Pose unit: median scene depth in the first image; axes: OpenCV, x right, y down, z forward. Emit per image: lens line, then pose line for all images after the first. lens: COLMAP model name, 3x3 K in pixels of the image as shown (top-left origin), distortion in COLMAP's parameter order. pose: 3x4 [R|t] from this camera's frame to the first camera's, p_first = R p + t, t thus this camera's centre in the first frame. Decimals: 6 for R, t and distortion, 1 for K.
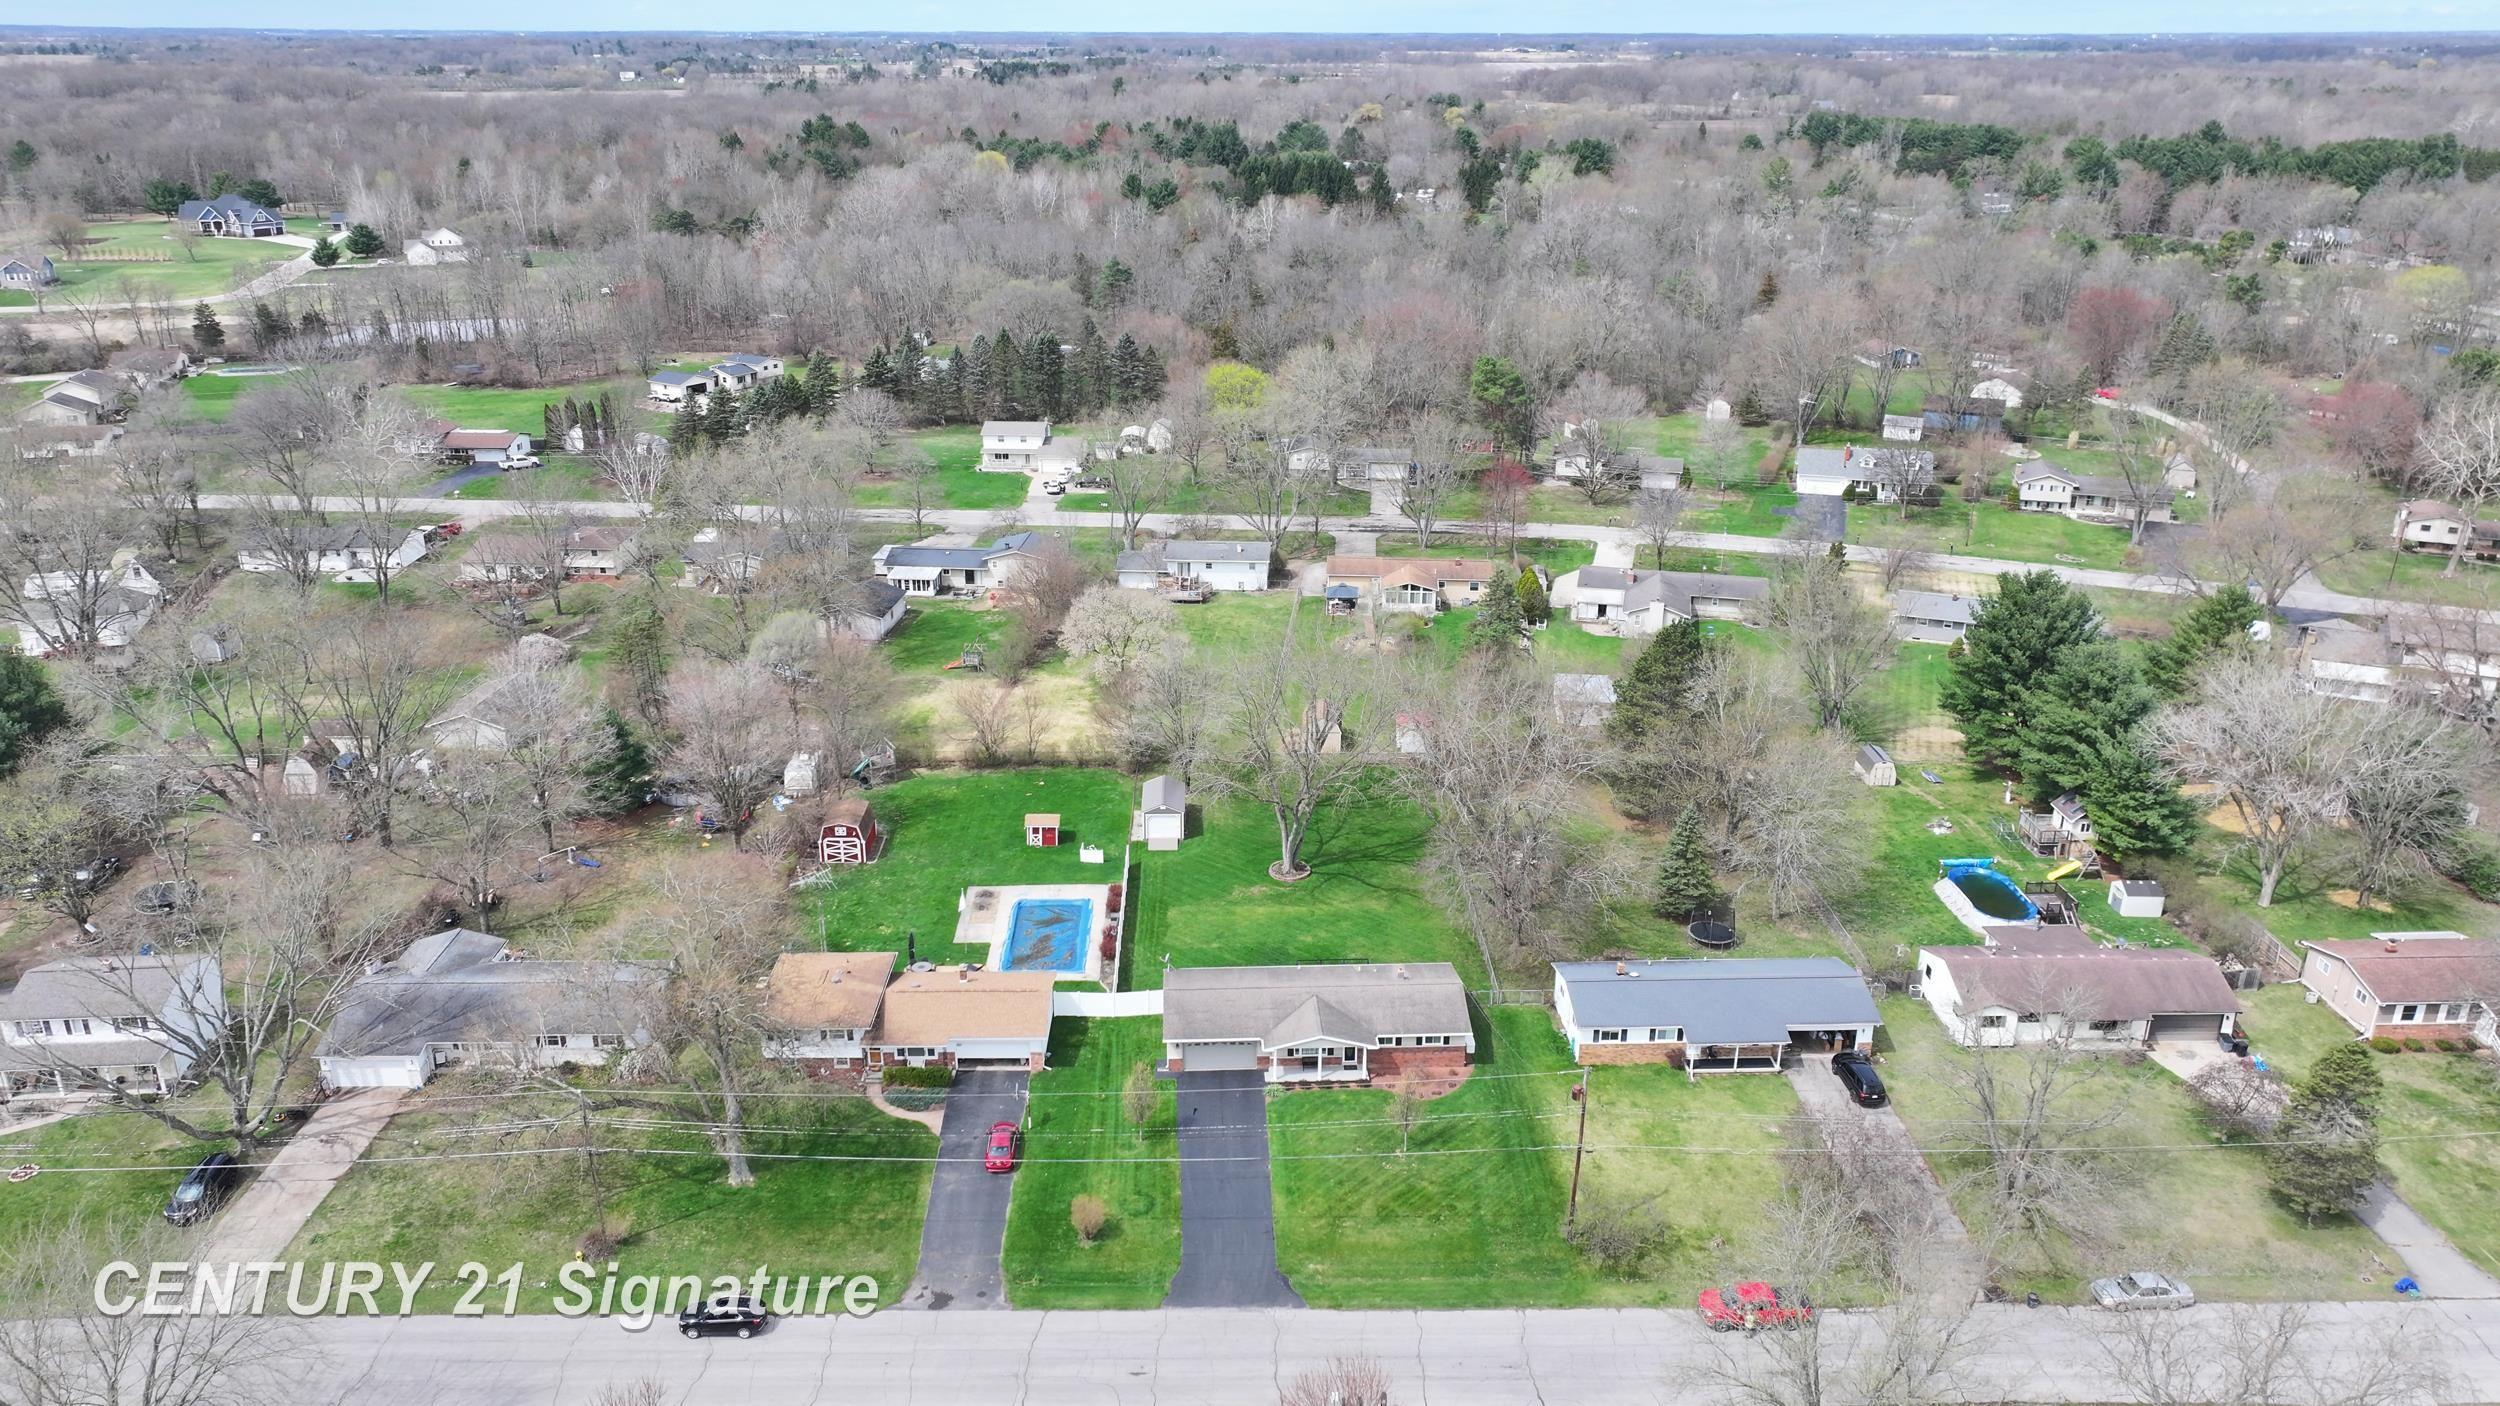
lens RADIAL K [[1753.3, 0, 1244.9], [0, 1753.3, 707.2], [0, 0, 1]] dist [0.005555, 0.007534]
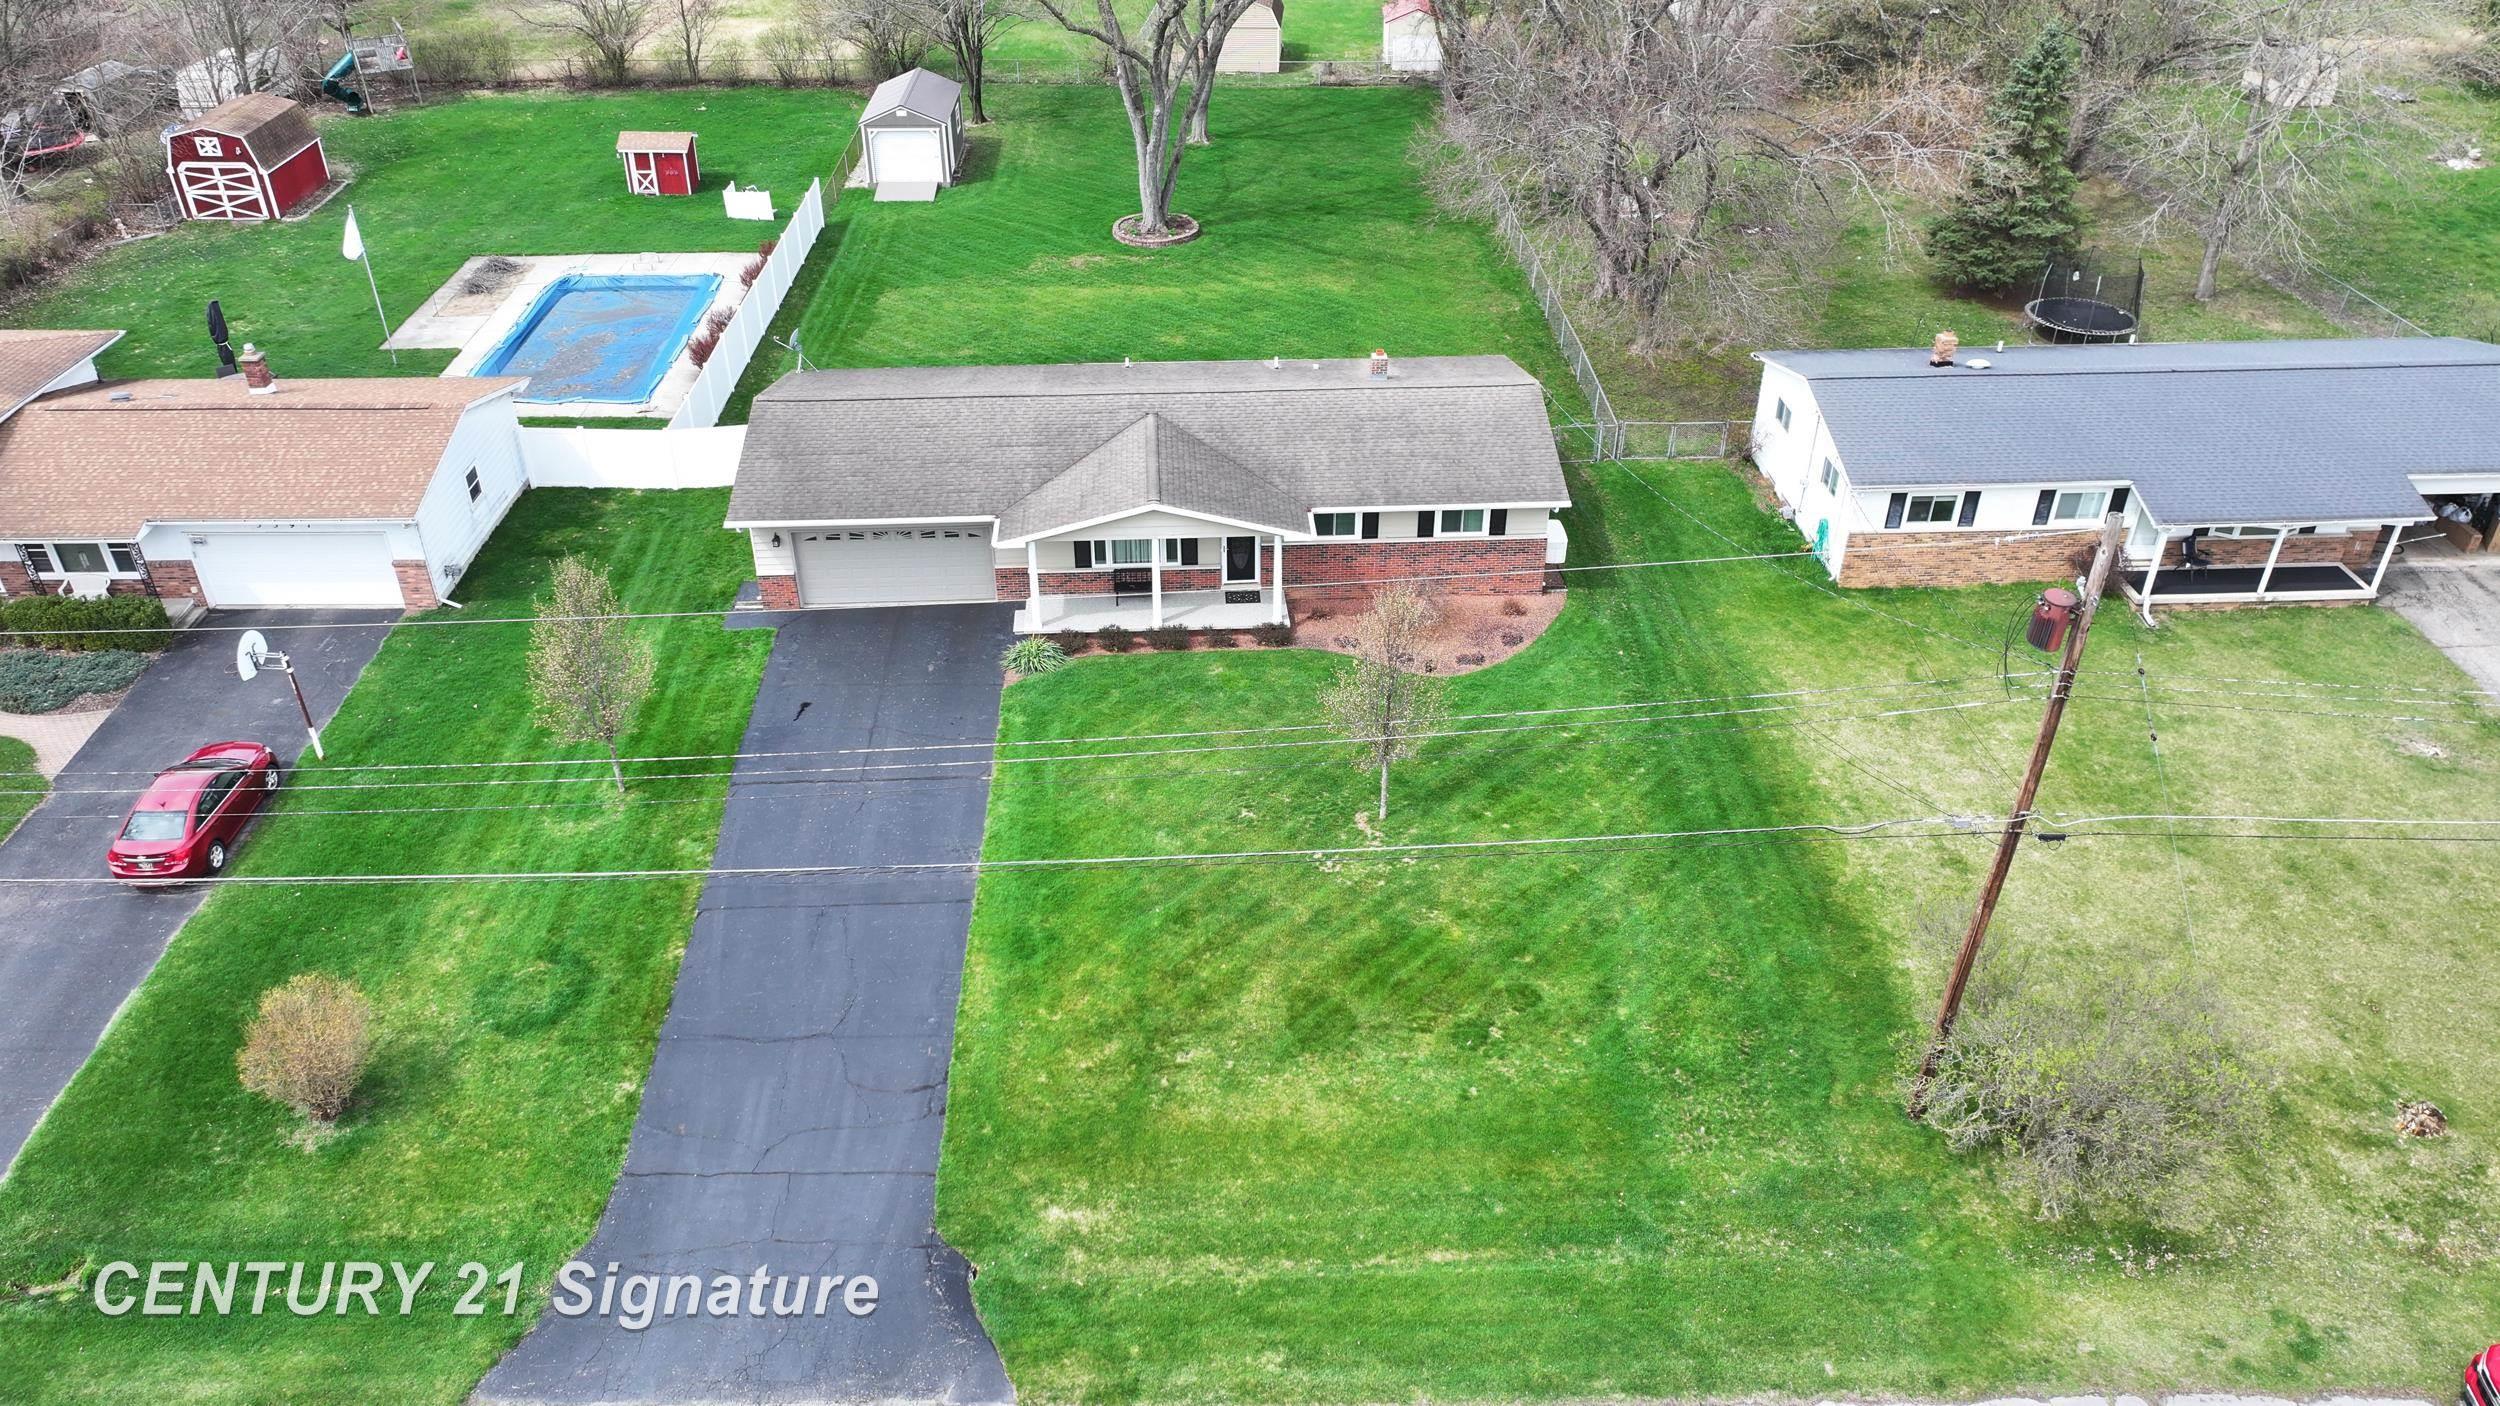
lens RADIAL K [[1753.3, 0, 1247.2], [0, 1753.3, 695.9], [0, 0, 1]] dist [0.005555, 0.007534]
pose [[0.999971, -0.005036, 0.005766, 0.049496], [0.003739, 0.978506, 0.206185, 0.124736], [-0.006681, -0.206157, 0.978496, 0.525363]]
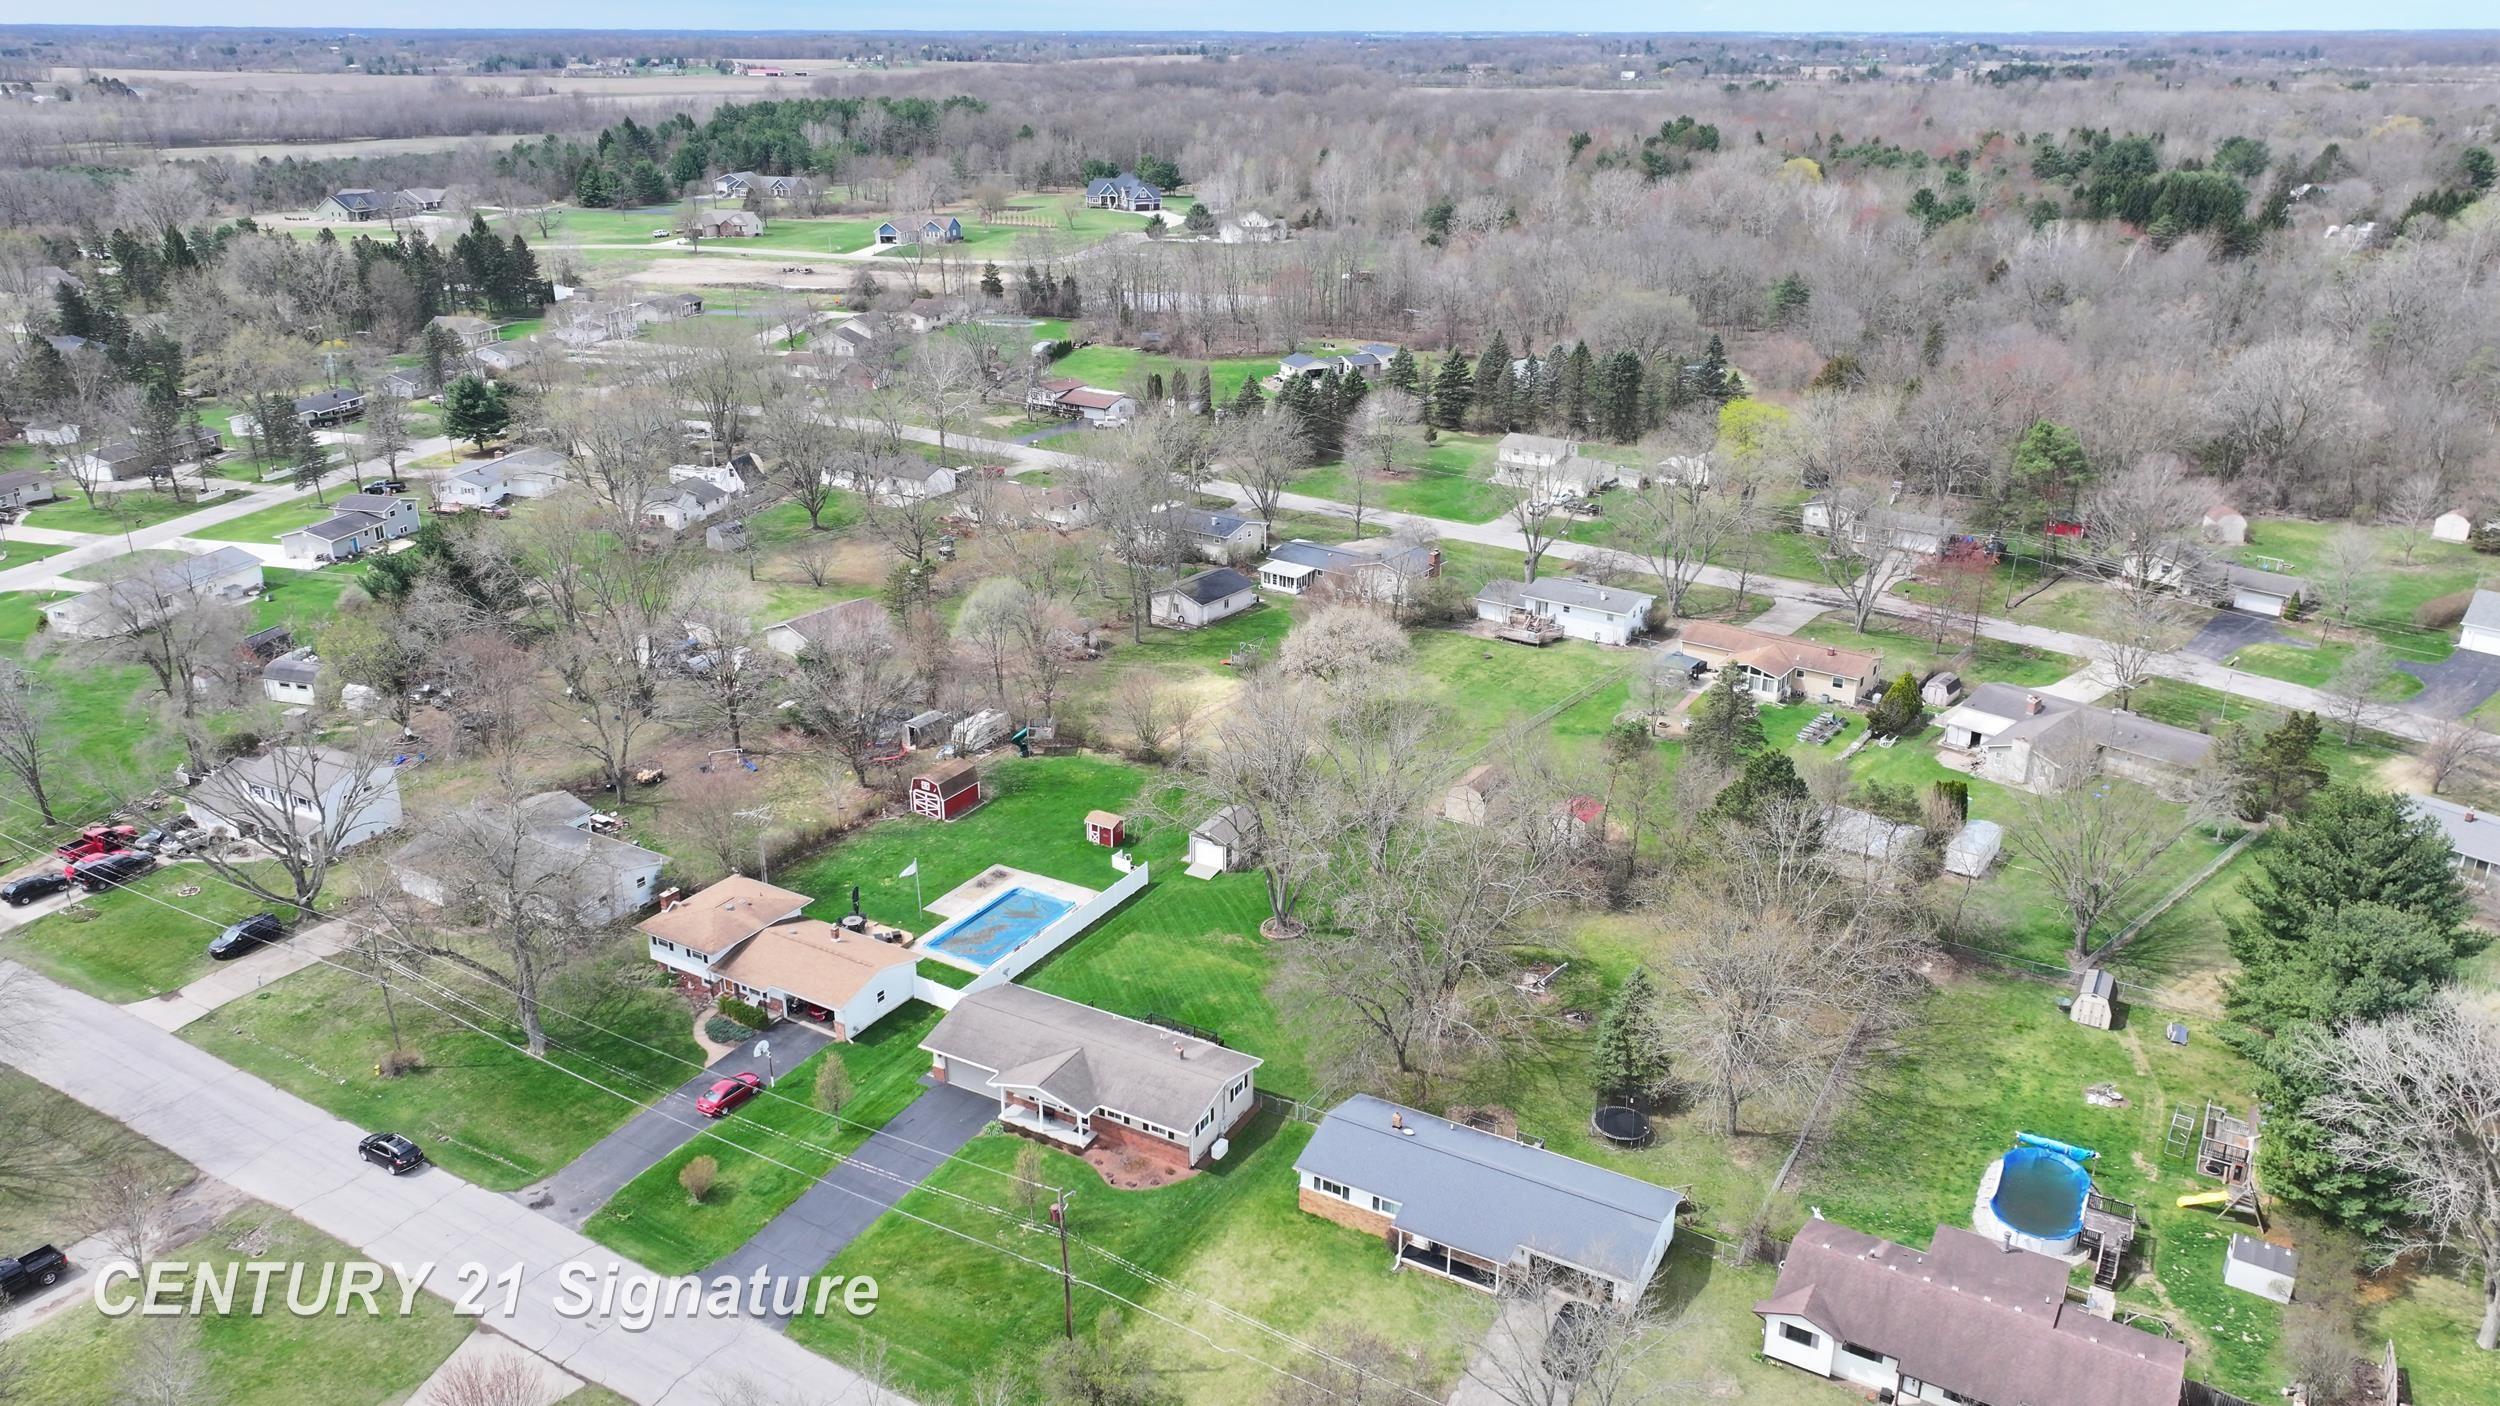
lens RADIAL K [[1753.3, 0, 1240.4], [0, 1753.3, 713.9], [0, 0, 1]] dist [0.005555, 0.007534]
pose [[0.849124, 0.191135, -0.492399, 0.464550], [-0.189845, 0.980373, 0.053173, -0.067074], [0.492898, 0.048329, 0.868744, 0.180800]]
